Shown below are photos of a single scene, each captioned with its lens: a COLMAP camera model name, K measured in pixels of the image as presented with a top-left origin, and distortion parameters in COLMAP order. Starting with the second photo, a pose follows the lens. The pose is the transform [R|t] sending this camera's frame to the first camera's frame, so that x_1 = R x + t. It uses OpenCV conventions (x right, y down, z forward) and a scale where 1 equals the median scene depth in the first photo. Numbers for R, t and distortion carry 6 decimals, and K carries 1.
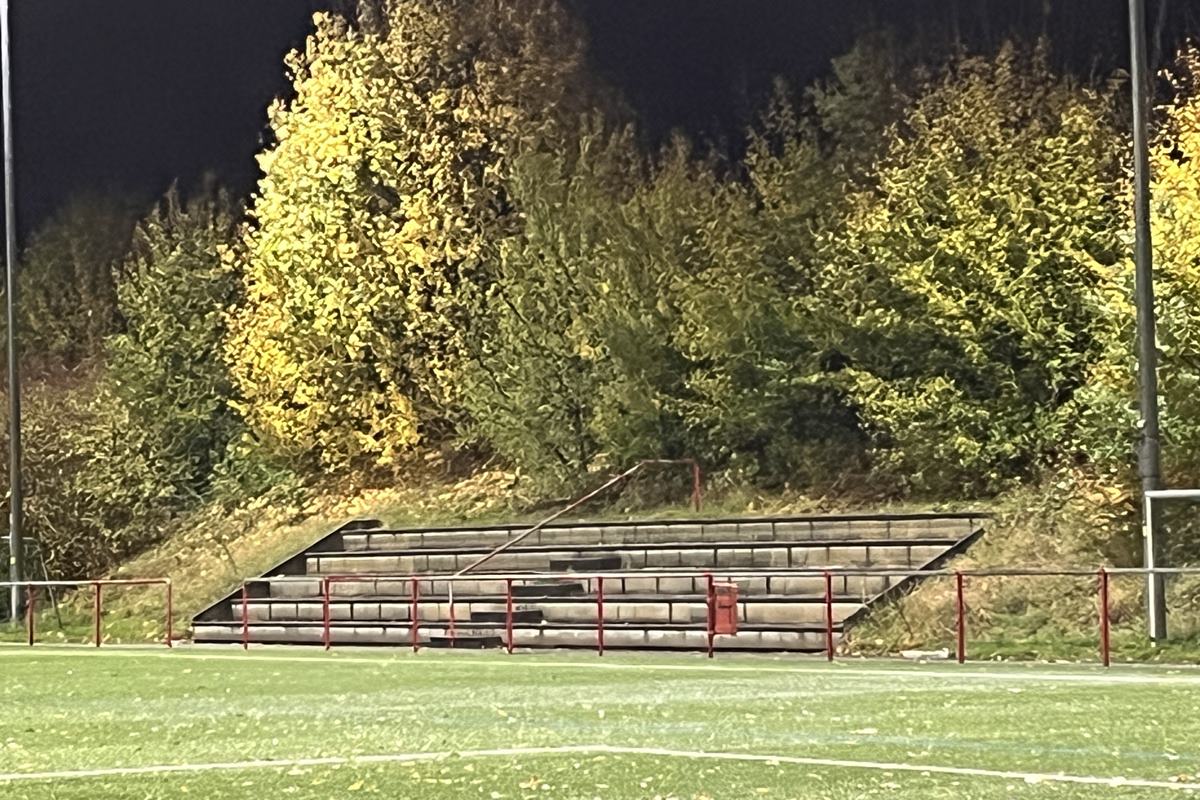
lens RADIAL K [[3823.0, 0, 600.0], [0, 3823.0, 400.0], [0, 0, 1]] dist [-0.136930, 1.549721]
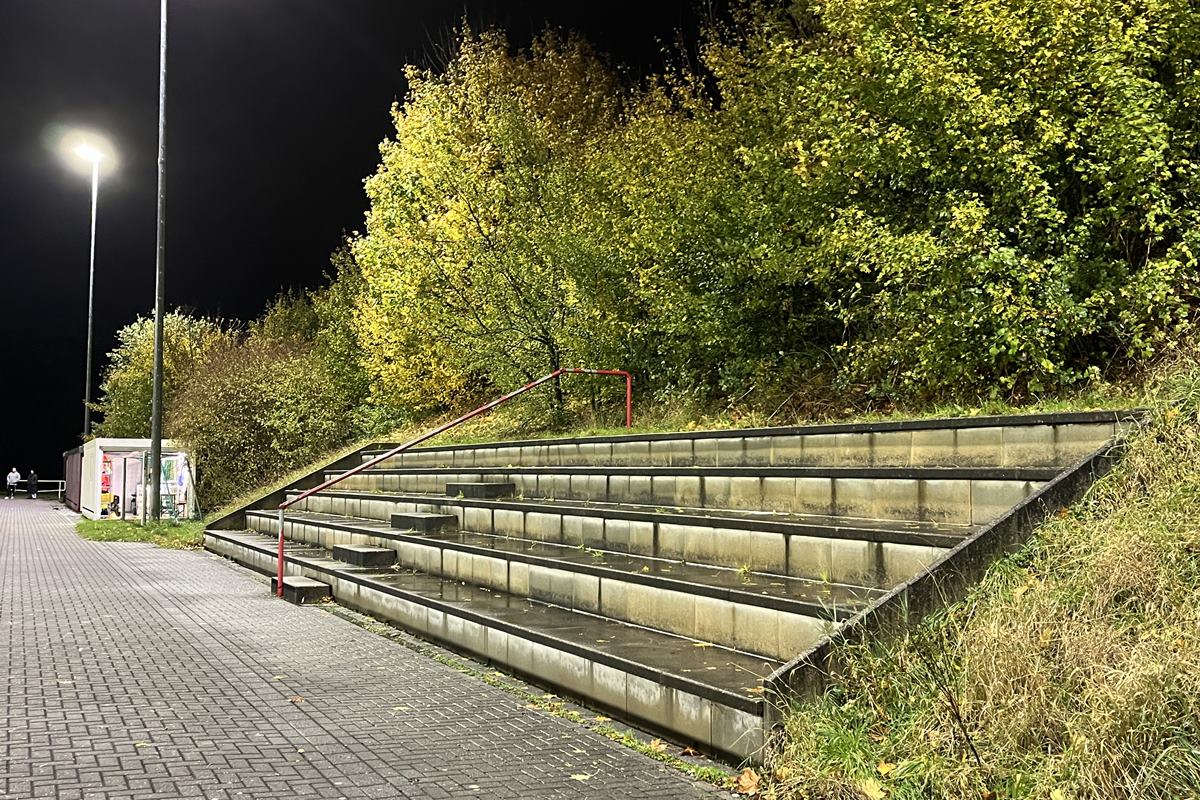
lens RADIAL K [[1162.3, 0, 600.0], [0, 1162.3, 400.0], [0, 0, 1]] dist [0.001193, -0.001211]
pose [[0.992432, 0.017396, -0.121554, 0.061616], [-0.020350, 0.999526, -0.023101, 0.034418], [0.121095, 0.025400, 0.992316, 0.900534]]
